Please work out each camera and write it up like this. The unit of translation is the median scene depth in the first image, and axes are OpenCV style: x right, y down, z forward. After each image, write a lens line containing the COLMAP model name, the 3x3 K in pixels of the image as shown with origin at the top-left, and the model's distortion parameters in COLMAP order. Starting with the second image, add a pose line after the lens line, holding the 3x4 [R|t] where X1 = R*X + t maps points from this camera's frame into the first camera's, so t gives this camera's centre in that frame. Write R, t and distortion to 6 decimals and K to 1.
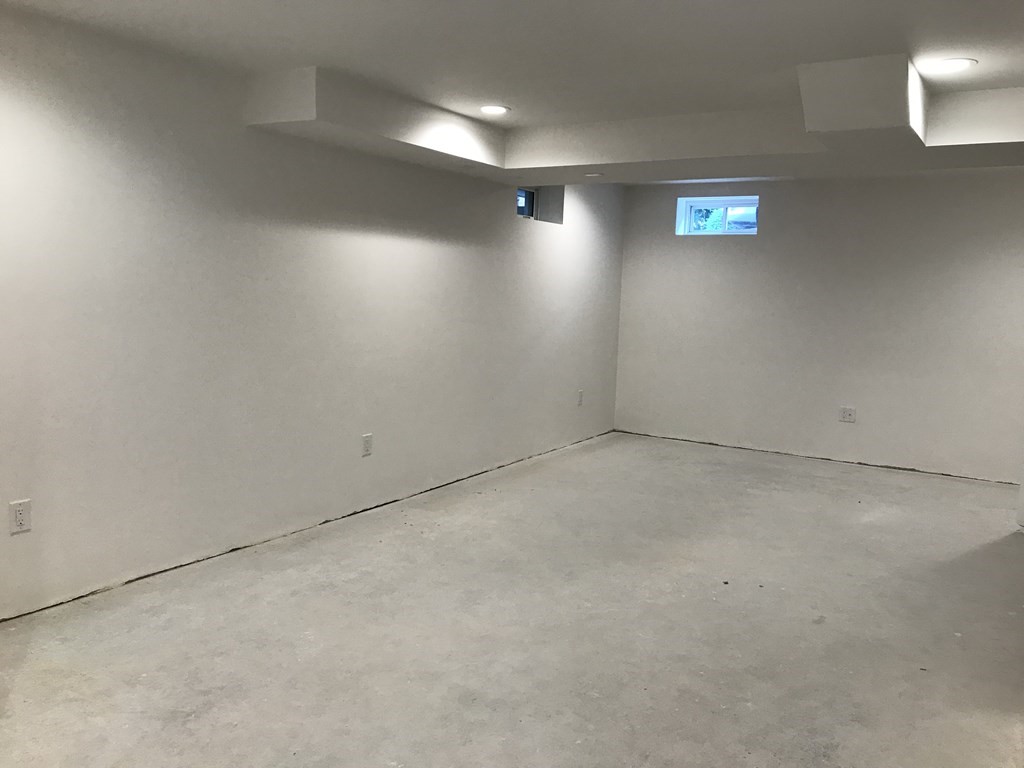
lens RADIAL K [[844.8, 0, 510.1], [0, 844.8, 388.1], [0, 0, 1]] dist [0.045387, -0.054532]
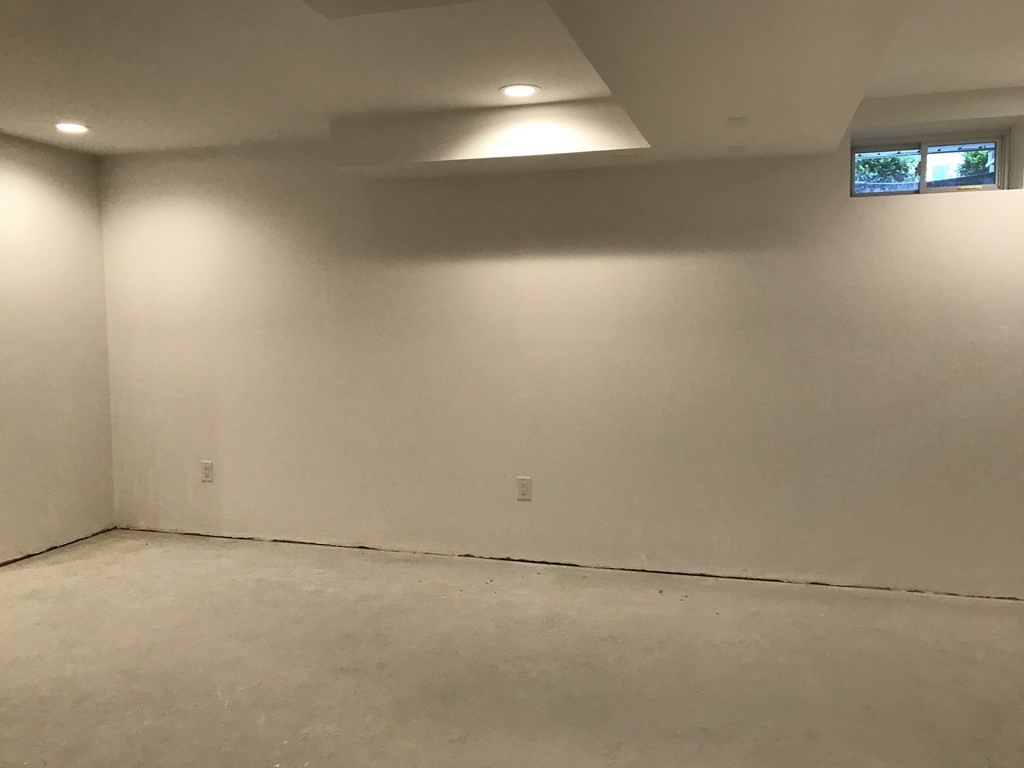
lens RADIAL K [[844.8, 0, 511.2], [0, 844.8, 377.5], [0, 0, 1]] dist [0.045387, -0.054532]
pose [[0.252648, 0.038404, -0.966796, 0.772251], [-0.098019, 0.995087, 0.013913, -0.069666], [0.962581, 0.091250, 0.255171, 0.820169]]
